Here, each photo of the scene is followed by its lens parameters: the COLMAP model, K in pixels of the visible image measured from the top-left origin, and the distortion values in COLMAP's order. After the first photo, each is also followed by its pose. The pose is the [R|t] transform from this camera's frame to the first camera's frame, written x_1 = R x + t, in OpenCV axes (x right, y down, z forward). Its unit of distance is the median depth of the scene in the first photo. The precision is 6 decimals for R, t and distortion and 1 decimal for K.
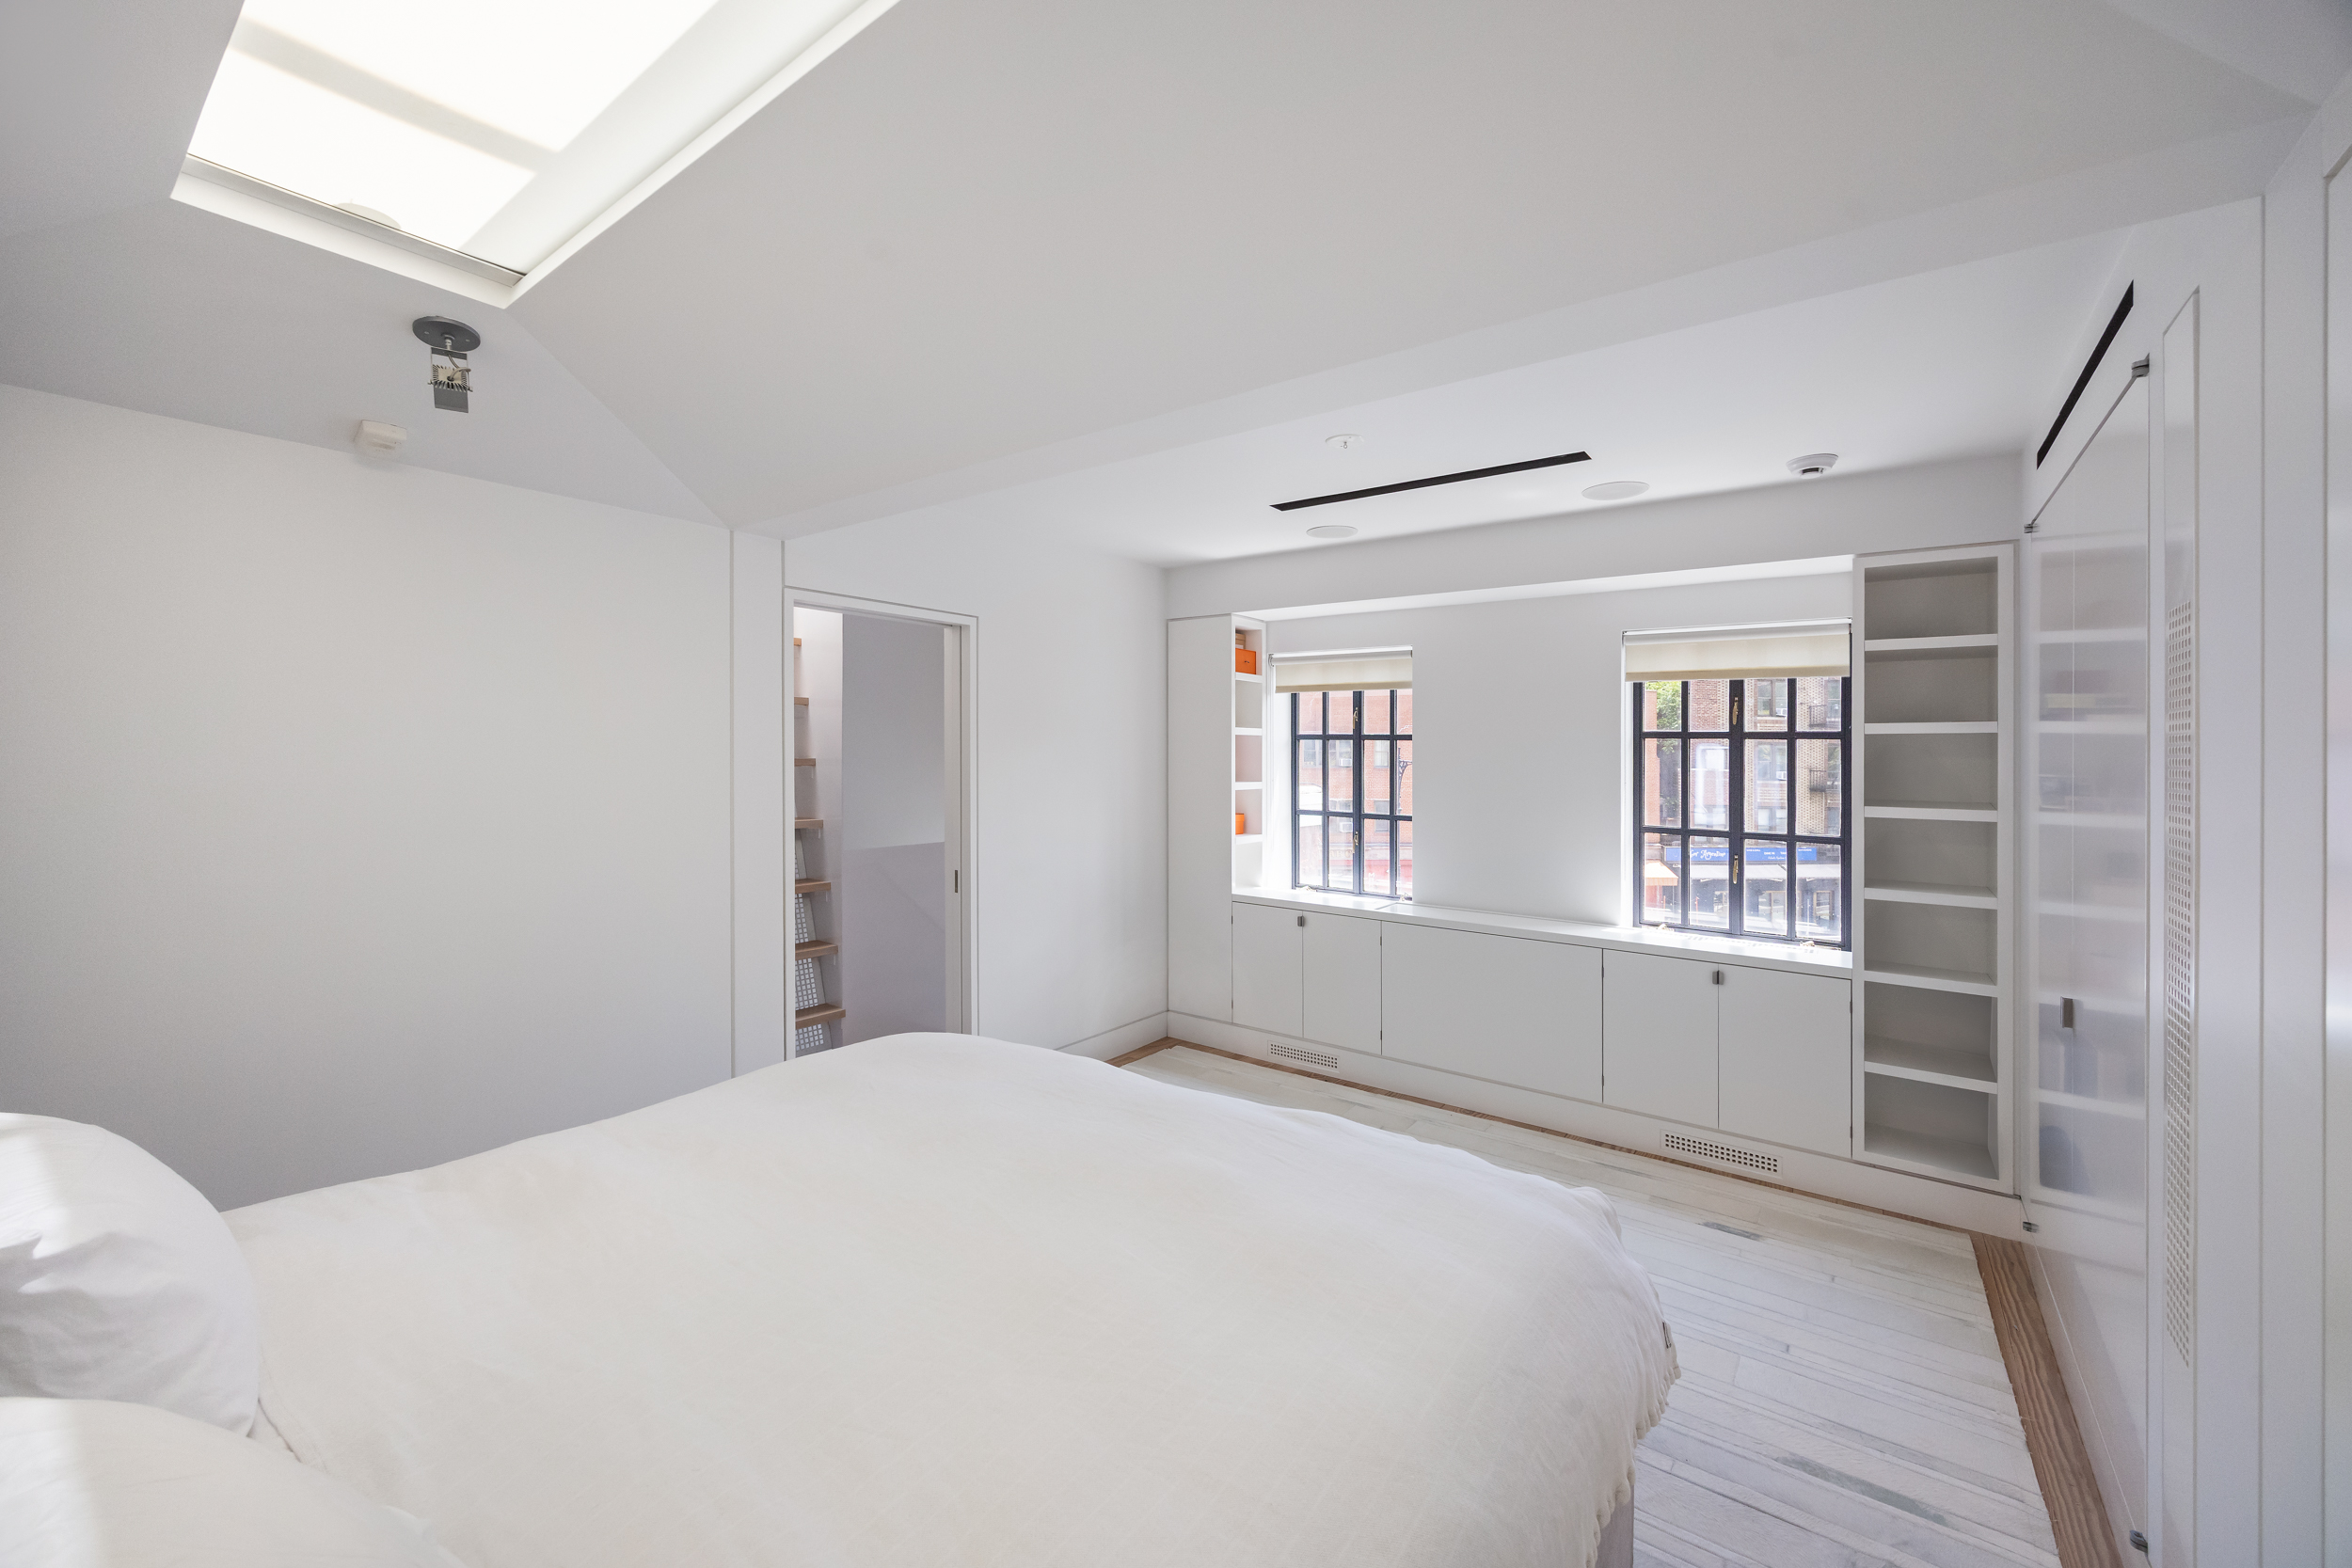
lens RADIAL K [[914.7, 0, 1180.6], [0, 914.7, 753.3], [0, 0, 1]] dist [0.001001, 0.000318]
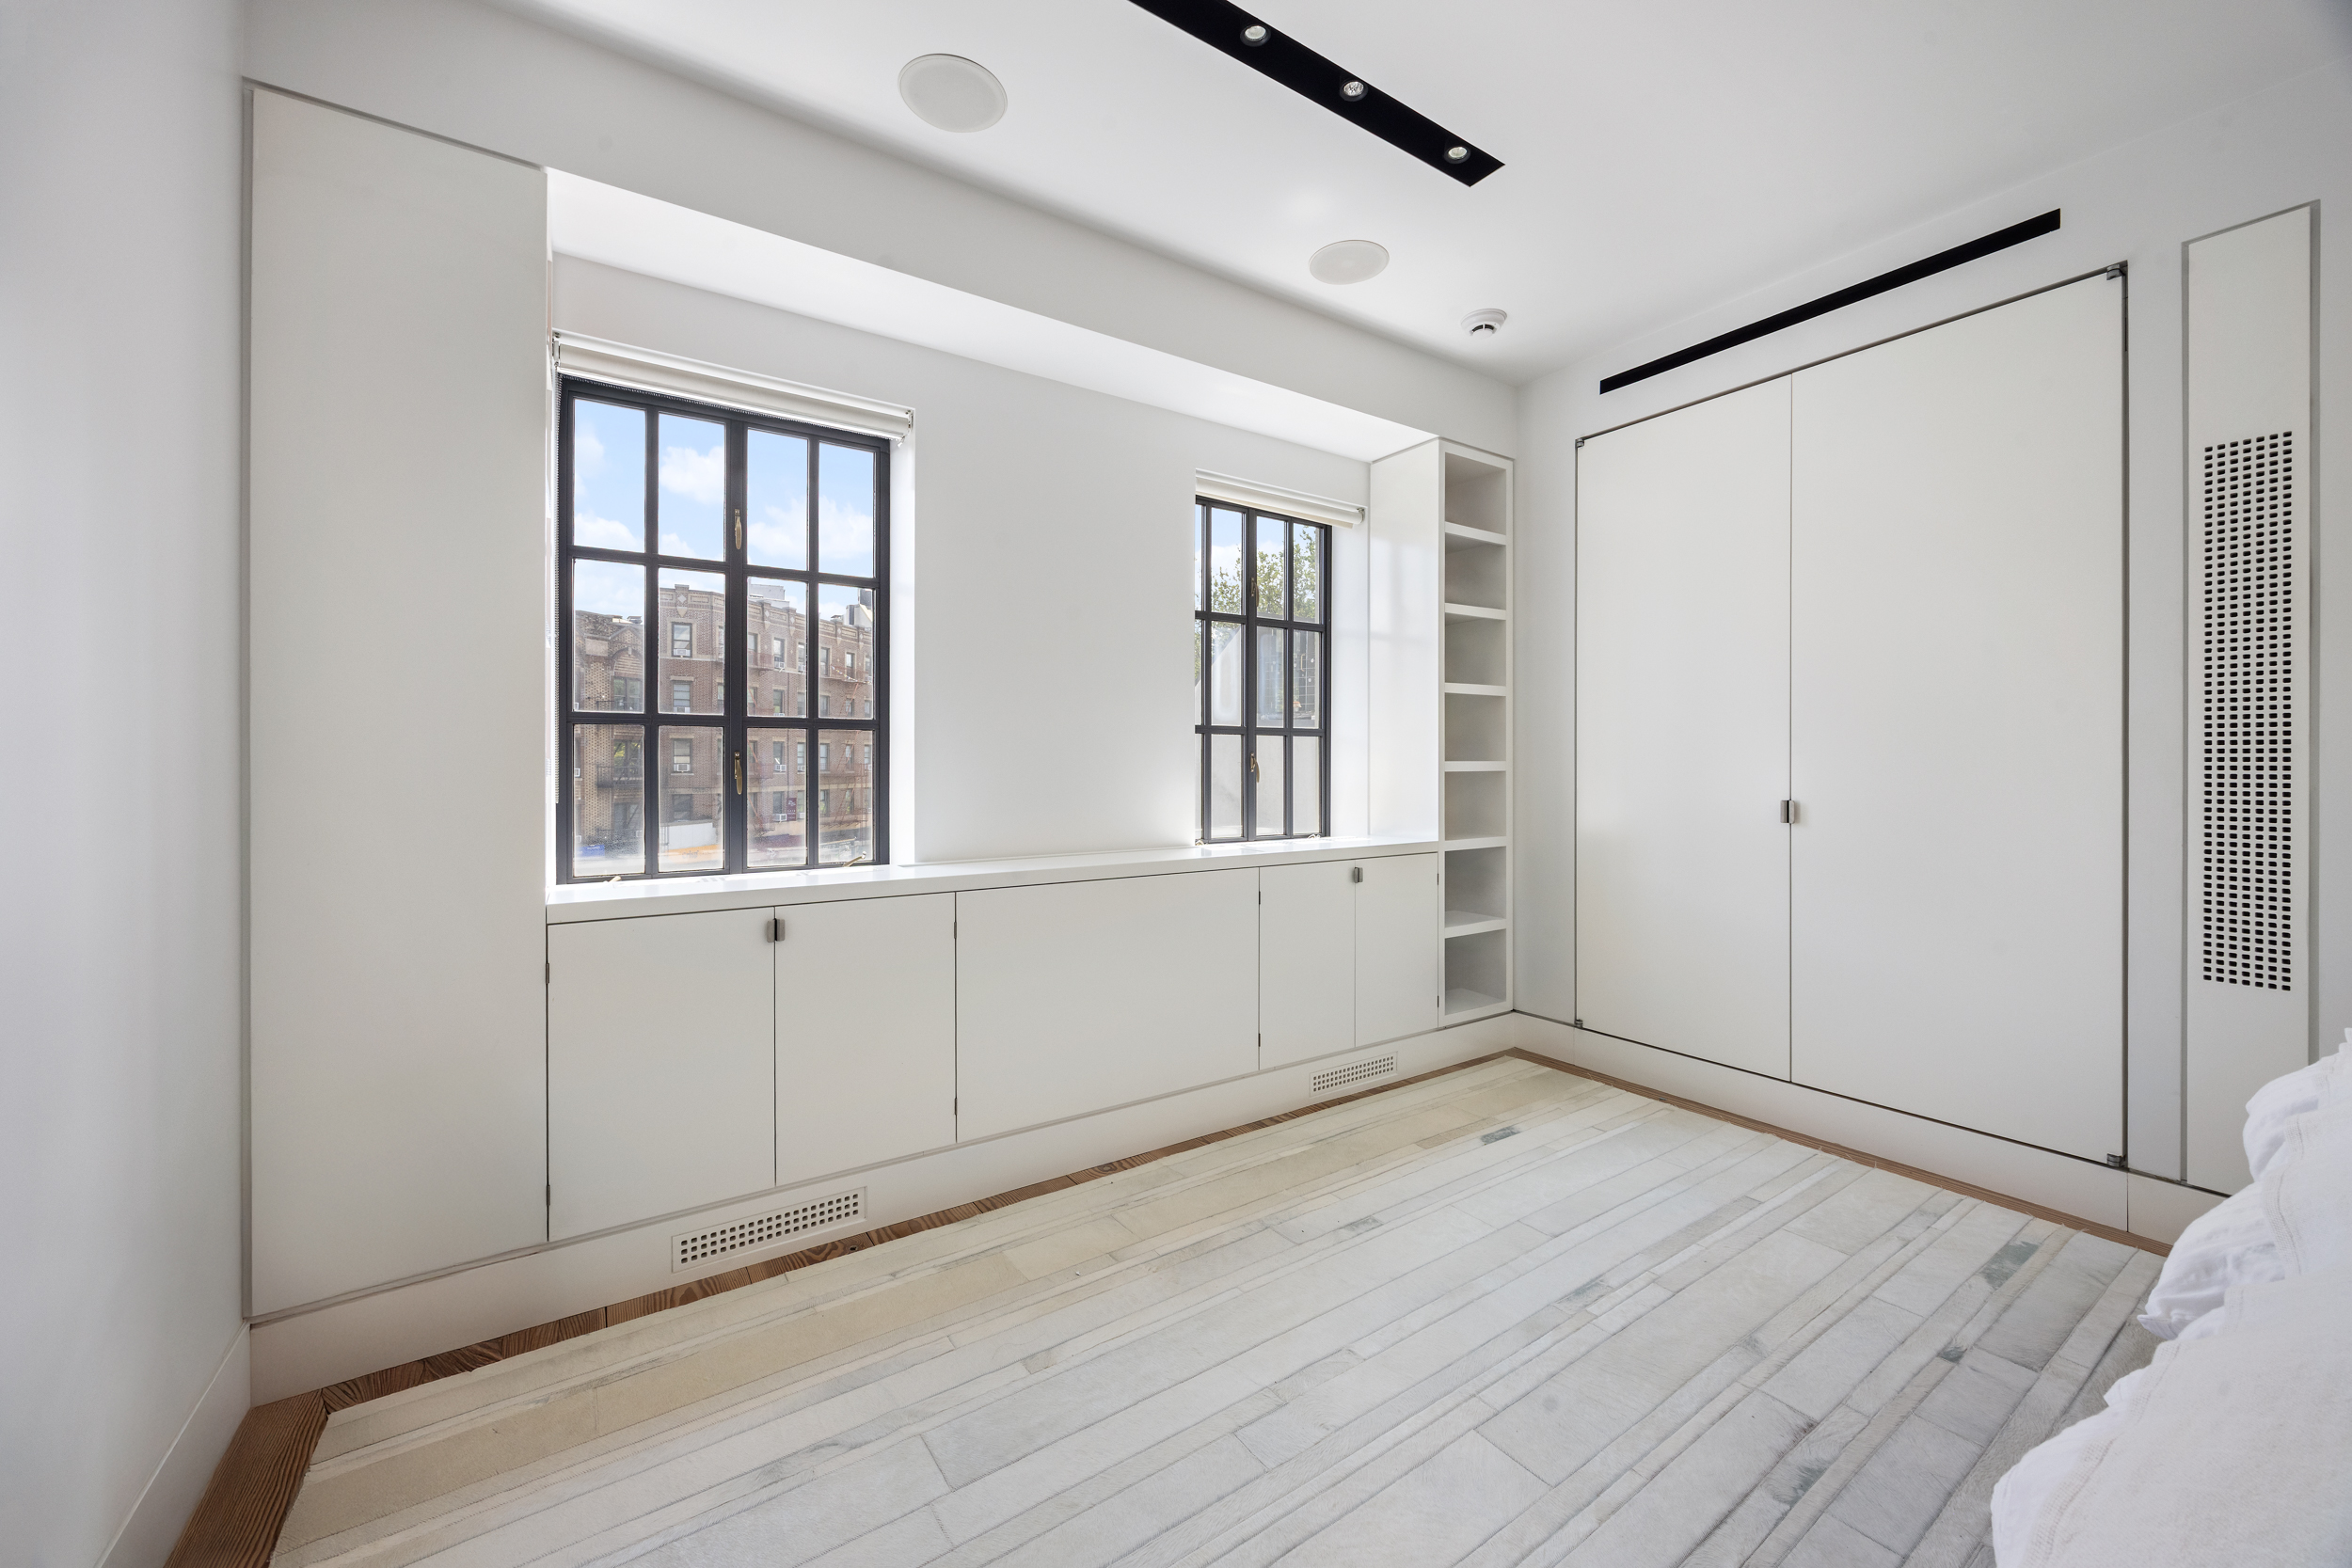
lens RADIAL K [[887.3, 0, 1183.1], [0, 887.3, 765.7], [0, 0, 1]] dist [-0.002602, -0.000101]
pose [[0.330720, 0.002639, 0.943725, -0.263292], [0.007905, 0.999953, -0.005567, 0.136455], [-0.943696, 0.009301, 0.330683, 0.833532]]
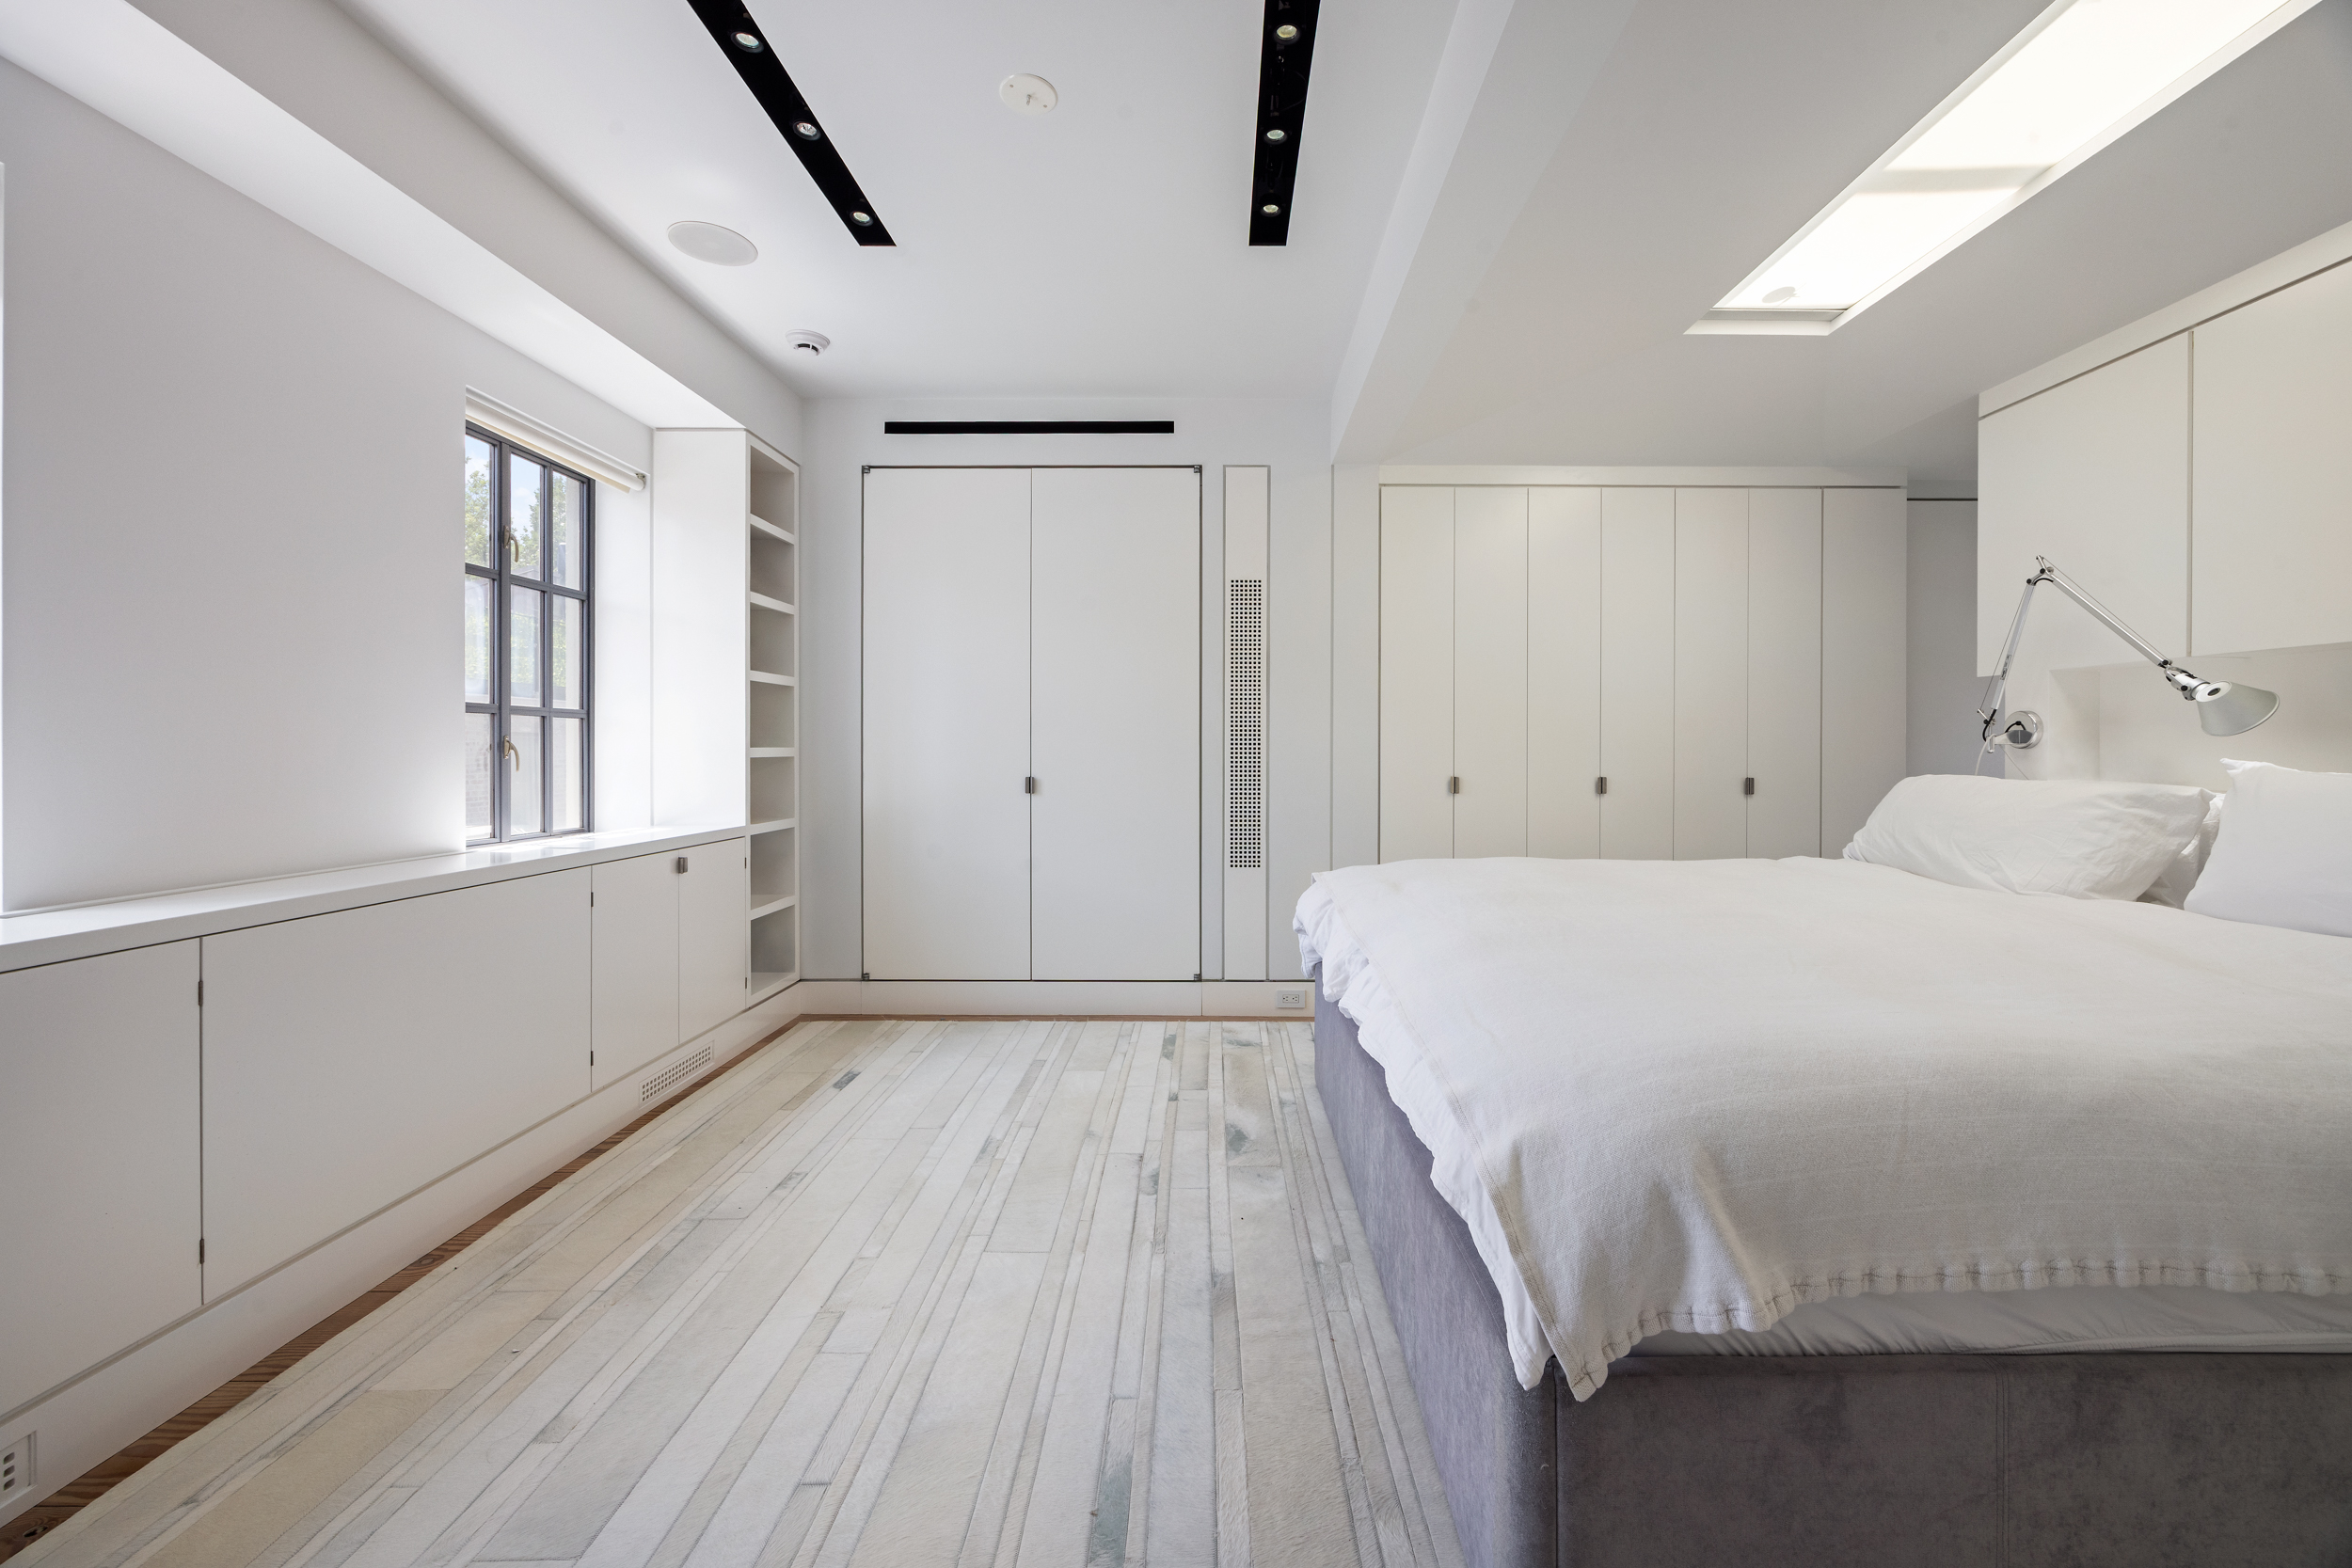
lens RADIAL K [[914.7, 0, 1180.6], [0, 914.7, 753.3], [0, 0, 1]] dist [0.001001, 0.000318]
pose [[-0.576431, 0.000599, 0.817145, -0.356623], [0.009012, 0.999944, 0.005624, 0.133997], [-0.817096, 0.010606, -0.576404, 1.057845]]
